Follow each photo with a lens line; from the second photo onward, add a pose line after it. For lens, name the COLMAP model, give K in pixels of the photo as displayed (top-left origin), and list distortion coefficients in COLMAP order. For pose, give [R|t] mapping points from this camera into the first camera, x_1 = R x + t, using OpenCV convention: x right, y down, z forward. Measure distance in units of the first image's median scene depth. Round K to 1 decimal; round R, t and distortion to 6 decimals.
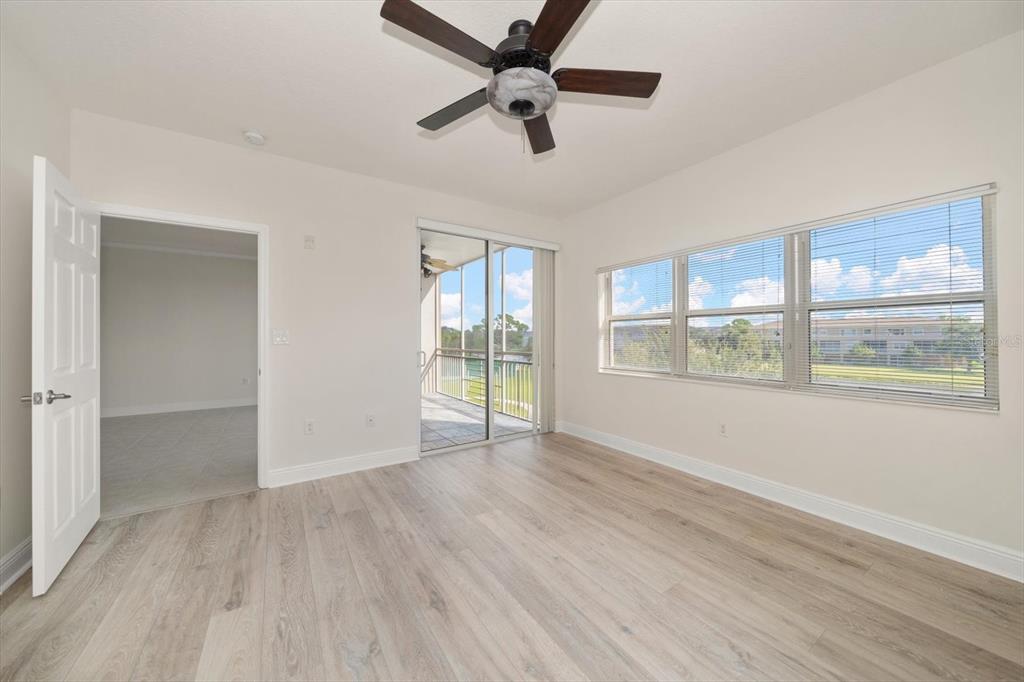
lens RADIAL K [[357.9, 0, 513.7], [0, 357.9, 332.7], [0, 0, 1]] dist [-0.007417, -0.000016]
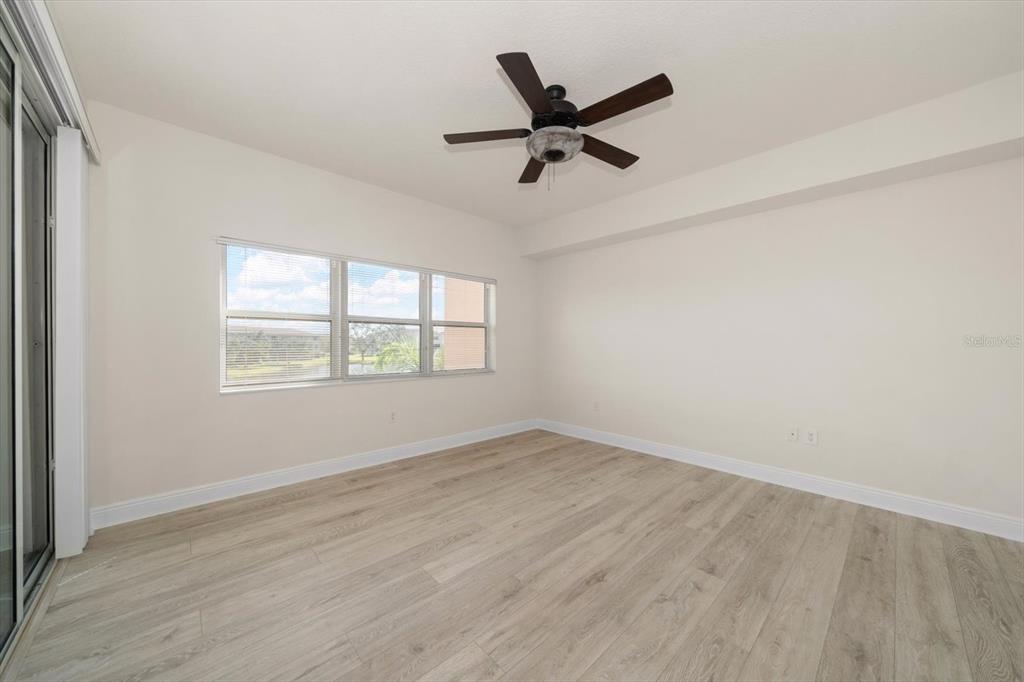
lens RADIAL K [[358.6, 0, 513.8], [0, 358.6, 345.2], [0, 0, 1]] dist [-0.007000, -0.000162]
pose [[-0.166547, -0.005165, 0.986020, -0.876241], [-0.018714, 0.999823, 0.002076, 0.016896], [-0.985856, -0.018106, -0.166614, 1.000318]]
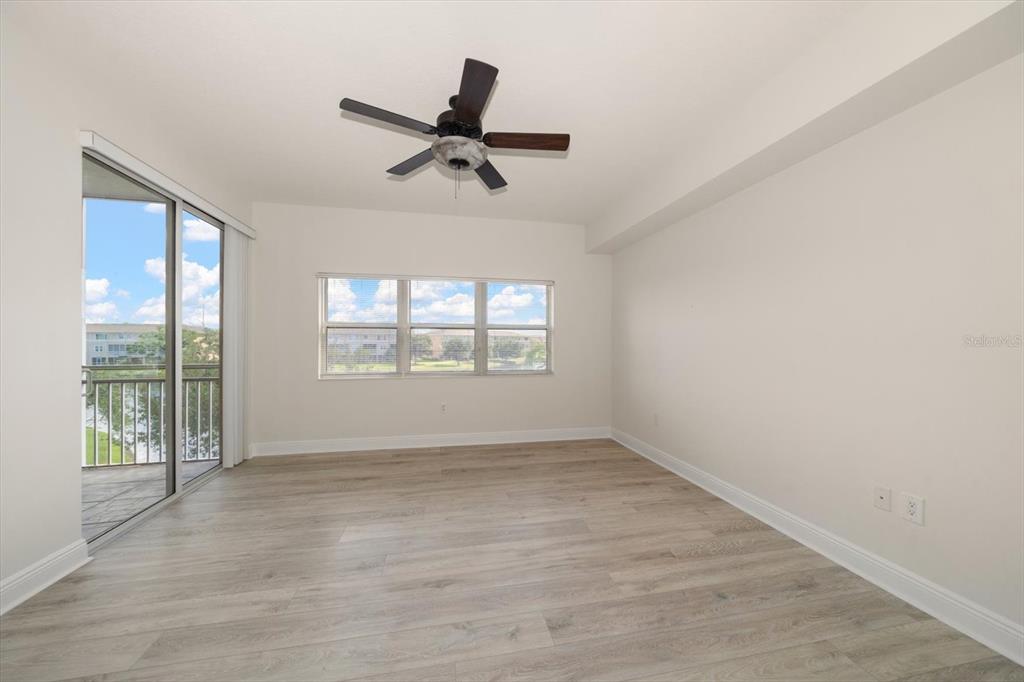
lens RADIAL K [[356.0, 0, 512.0], [0, 356.0, 341.0], [0, 0, 1]] dist [-0.007290, 0.000180]
pose [[0.376285, 0.005332, 0.926488, -0.799799], [-0.016709, 0.999860, 0.001032, -0.008276], [-0.926353, -0.015869, 0.376322, 0.261463]]
